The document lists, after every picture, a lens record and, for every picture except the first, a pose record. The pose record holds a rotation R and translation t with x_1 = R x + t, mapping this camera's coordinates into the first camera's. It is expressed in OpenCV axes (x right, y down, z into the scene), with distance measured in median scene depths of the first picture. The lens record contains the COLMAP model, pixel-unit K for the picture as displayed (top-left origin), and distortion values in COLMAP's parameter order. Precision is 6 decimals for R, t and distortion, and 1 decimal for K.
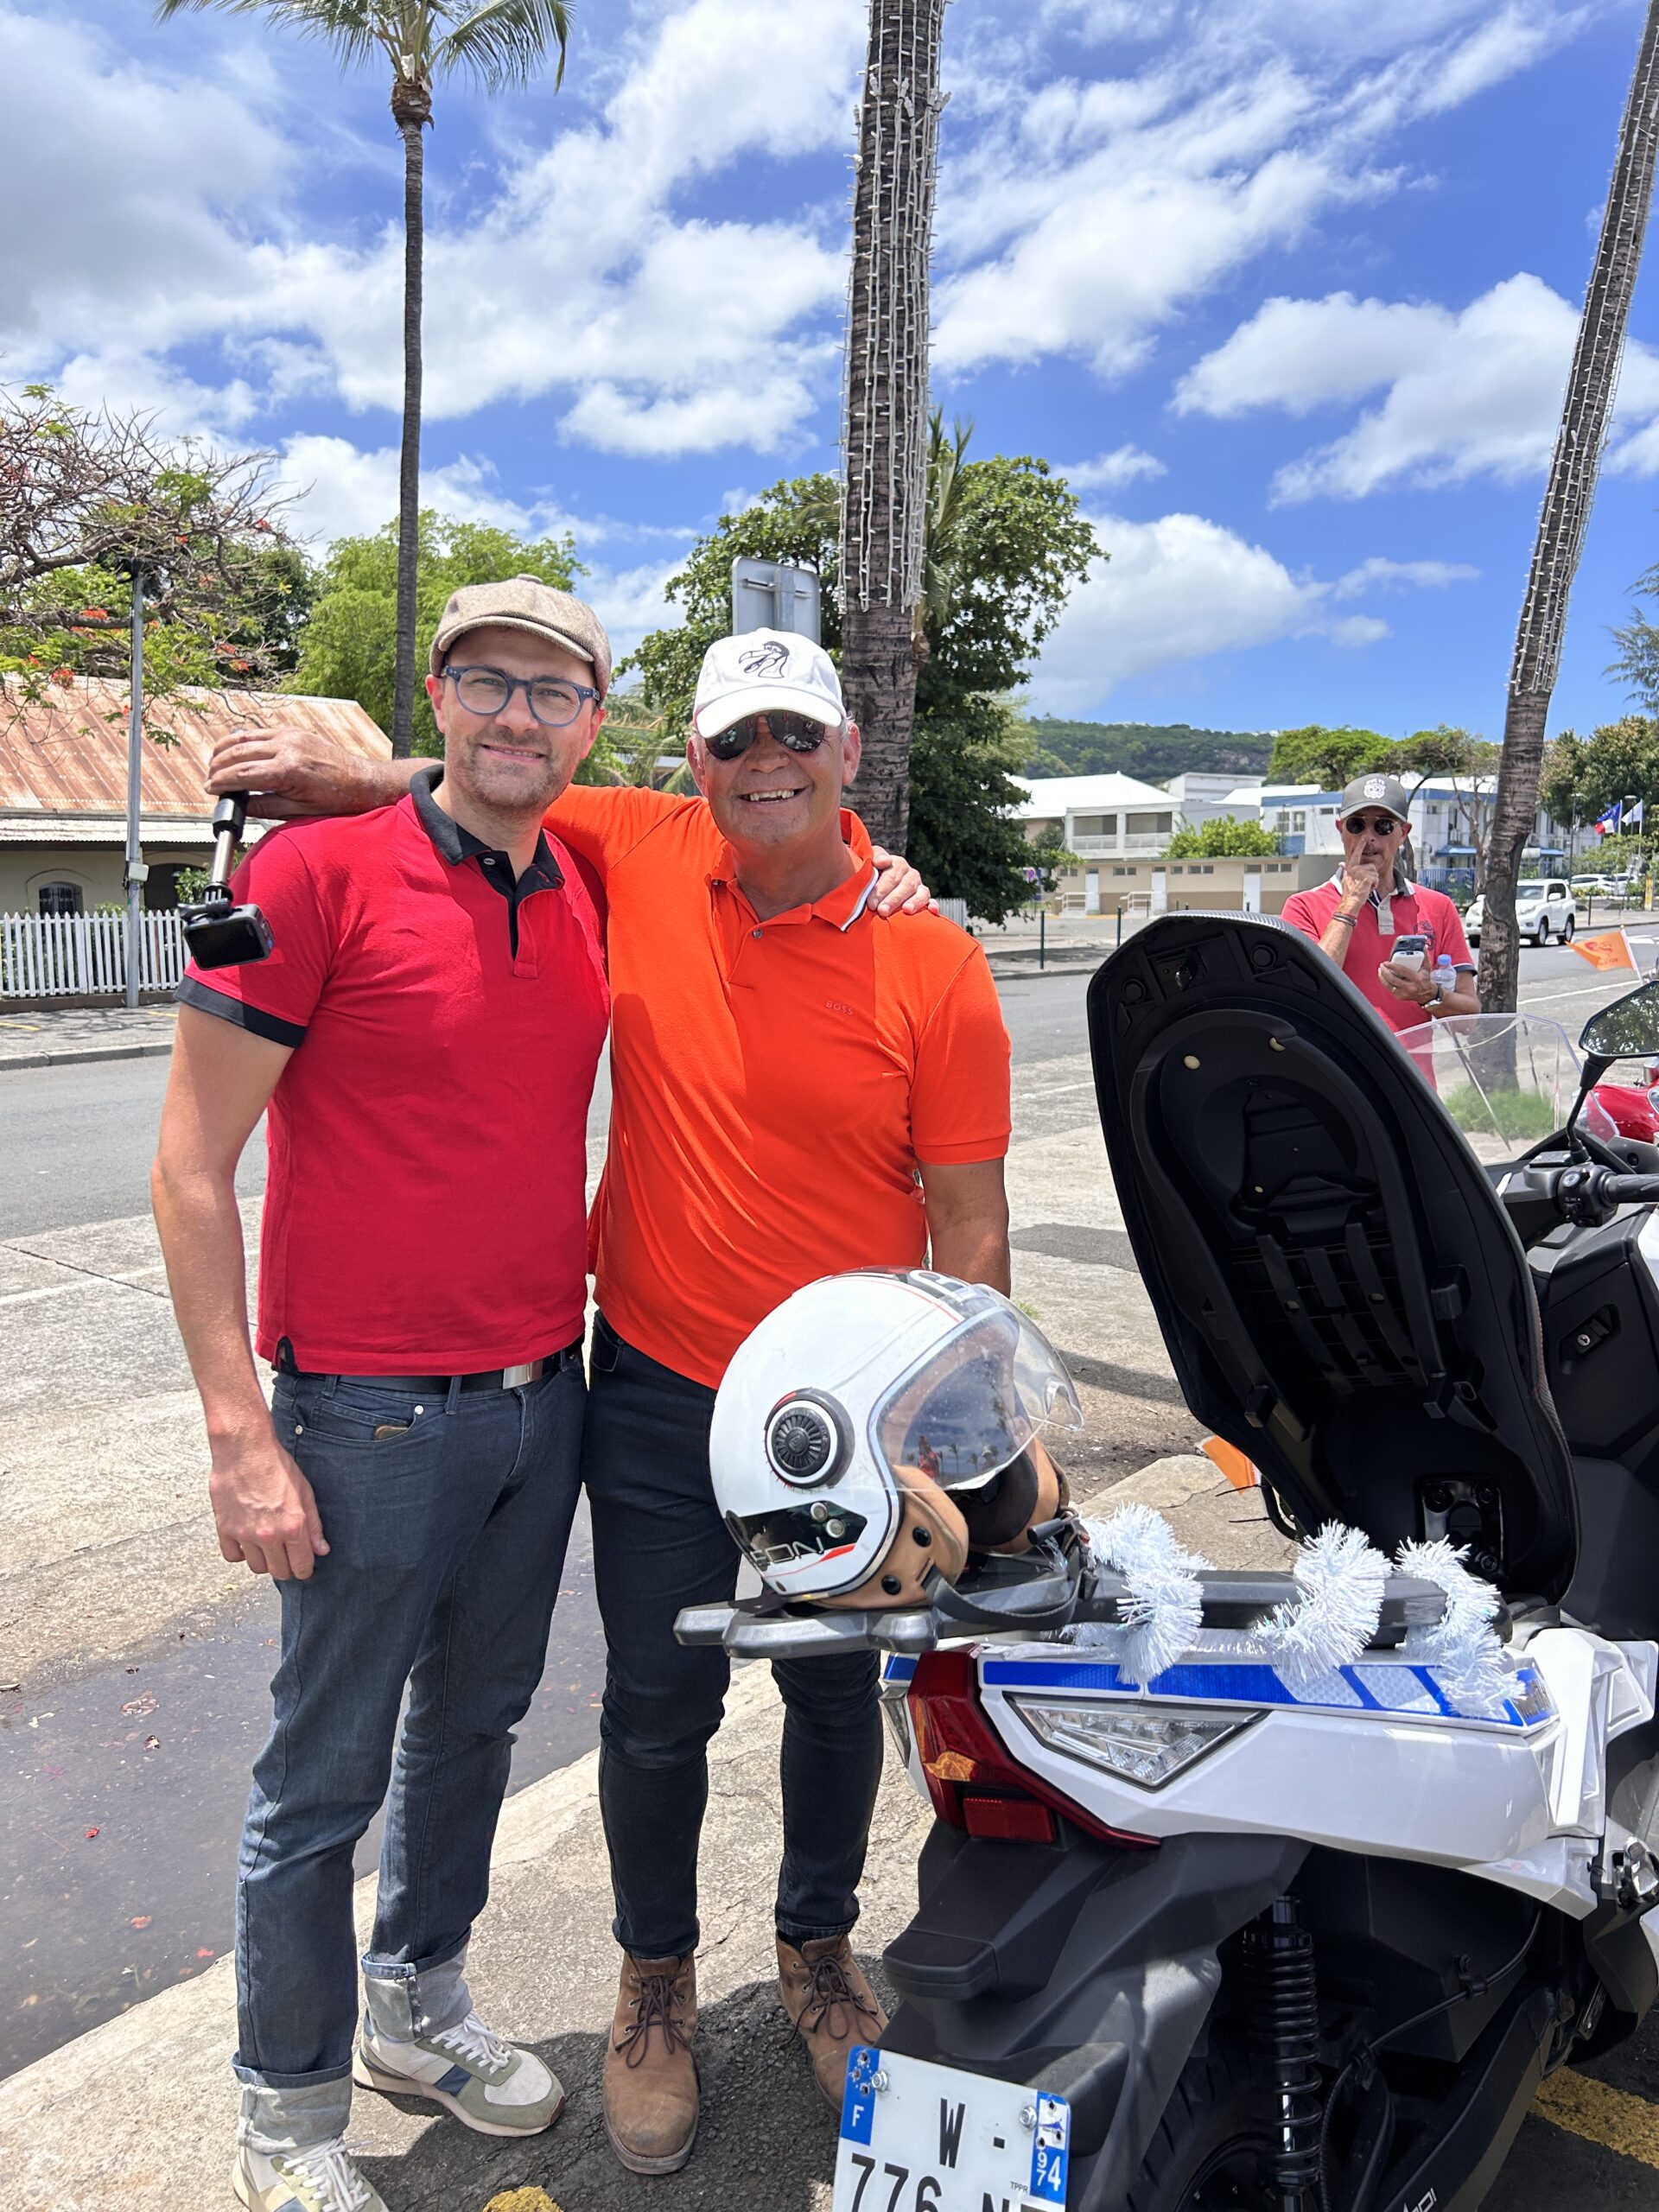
lens RADIAL K [[1683.7, 0, 822.8], [0, 1683.7, 1113.3], [0, 0, 1]] dist [0.003554, 0.024827]
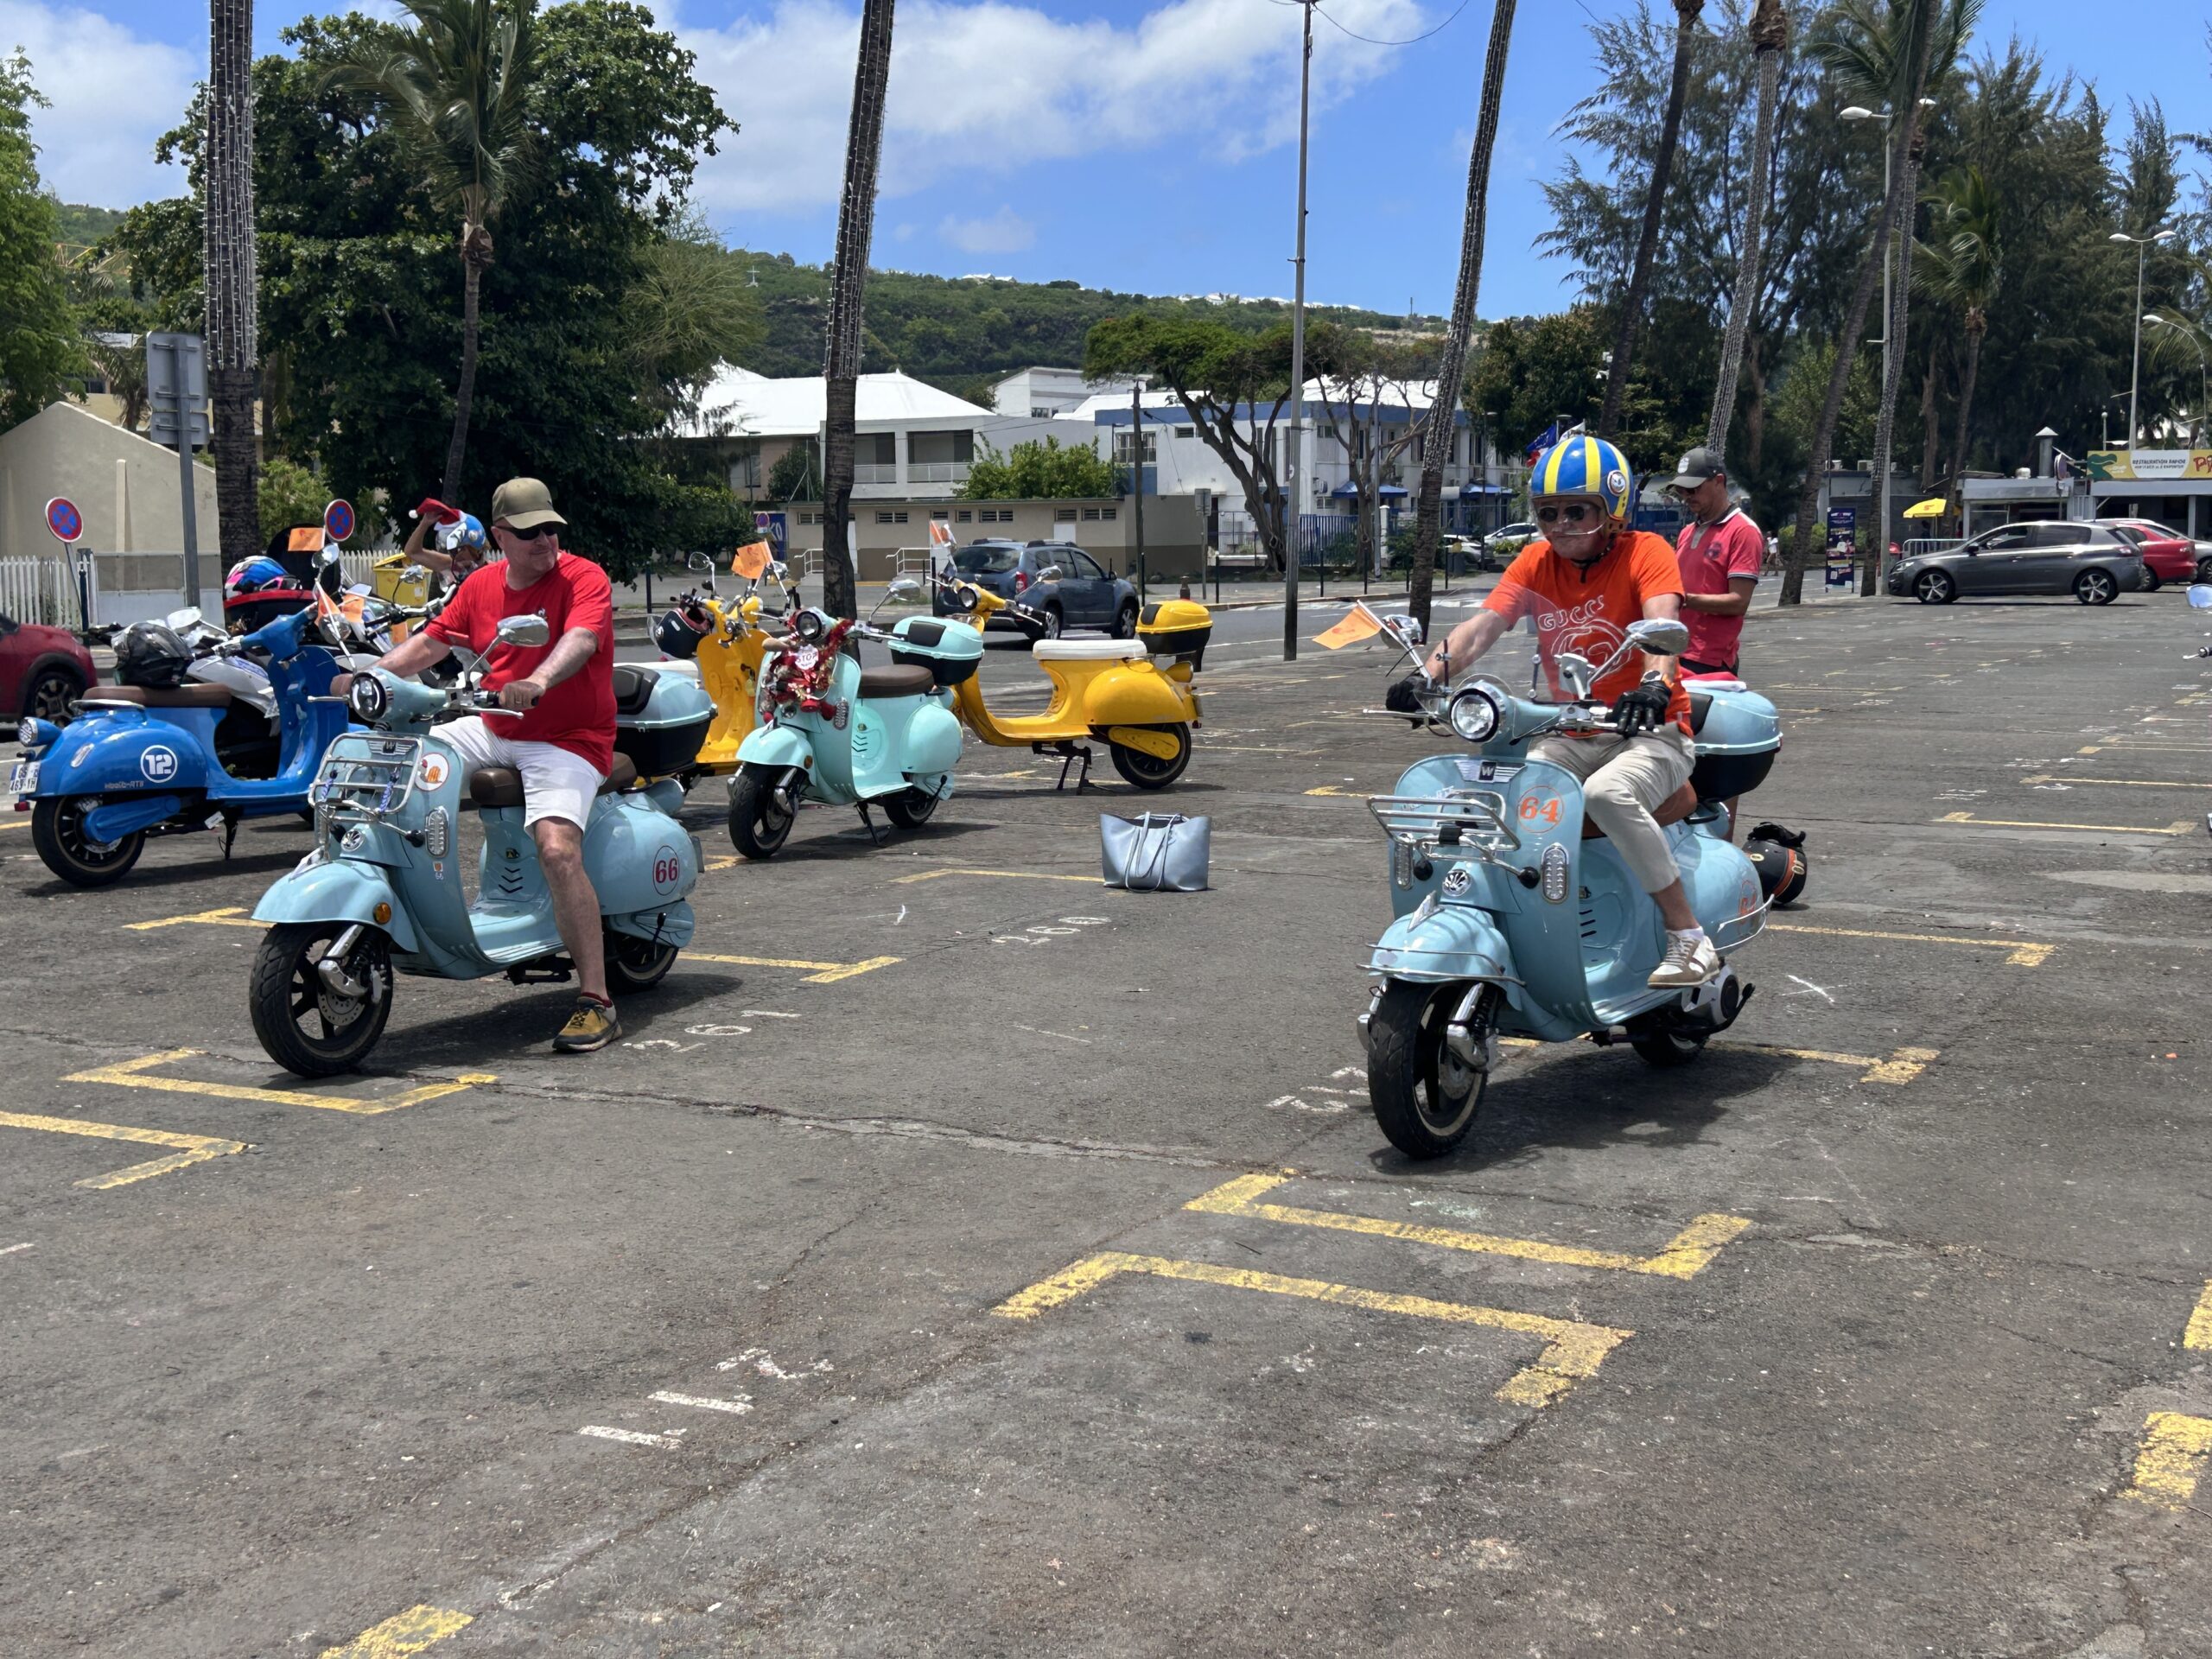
lens RADIAL K [[2808.1, 0, 1061.7], [0, 2808.1, 821.7], [0, 0, 1]] dist [0.060402, 0.000000]
pose [[0.979593, -0.021846, 0.199800, 0.041923], [0.028833, 0.999068, -0.032127, 0.043710], [-0.198912, 0.037232, 0.979310, -0.304434]]
